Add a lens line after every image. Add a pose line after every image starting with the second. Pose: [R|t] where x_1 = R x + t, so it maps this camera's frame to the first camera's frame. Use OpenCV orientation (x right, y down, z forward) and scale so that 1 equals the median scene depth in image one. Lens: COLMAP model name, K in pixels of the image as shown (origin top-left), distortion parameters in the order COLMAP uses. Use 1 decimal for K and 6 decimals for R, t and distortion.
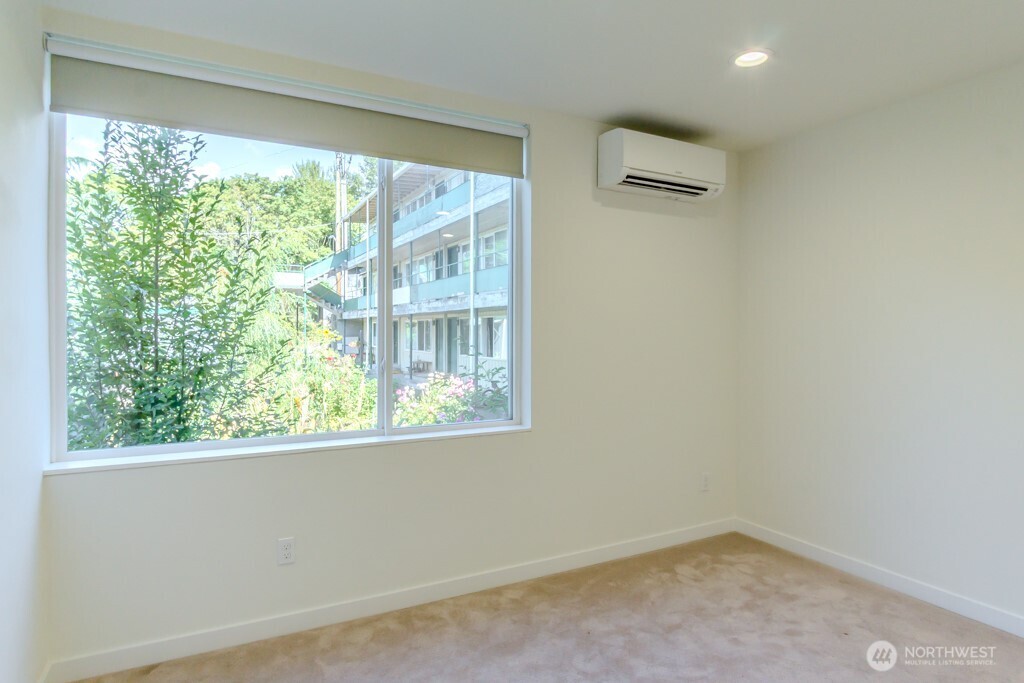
lens RADIAL K [[556.5, 0, 512.5], [0, 556.5, 341.7], [0, 0, 1]] dist [-0.025654, 0.001238]
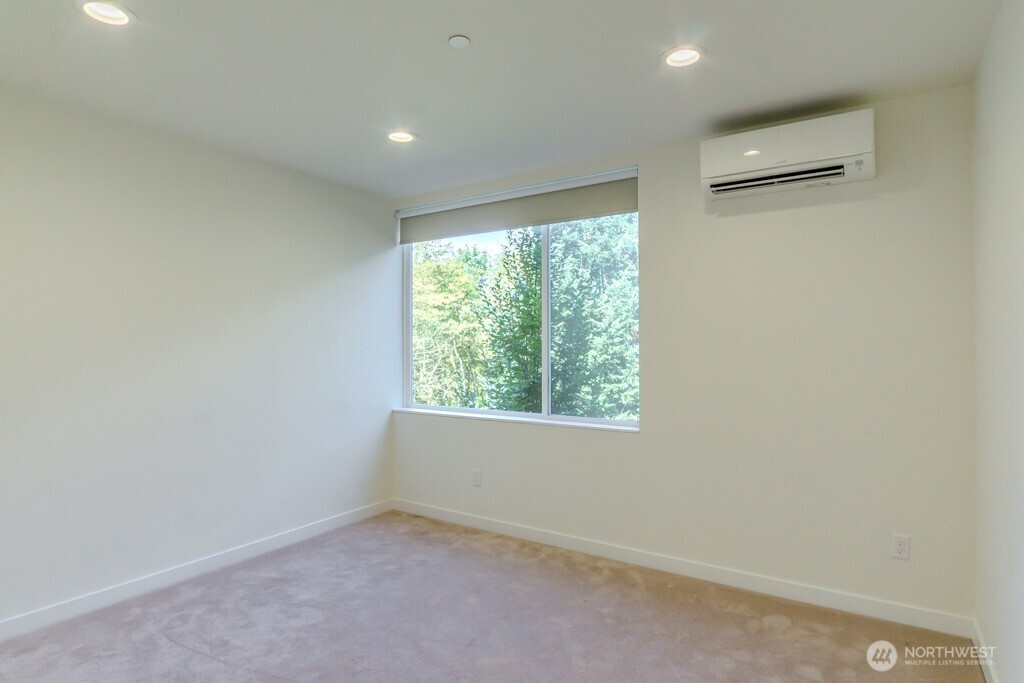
lens RADIAL K [[556.5, 0, 516.1], [0, 556.5, 341.7], [0, 0, 1]] dist [-0.025654, 0.001238]
pose [[0.482502, -0.009170, -0.875847, 1.012507], [-0.012423, 0.999773, -0.017311, -0.002859], [0.875807, 0.019233, 0.482278, 0.261379]]
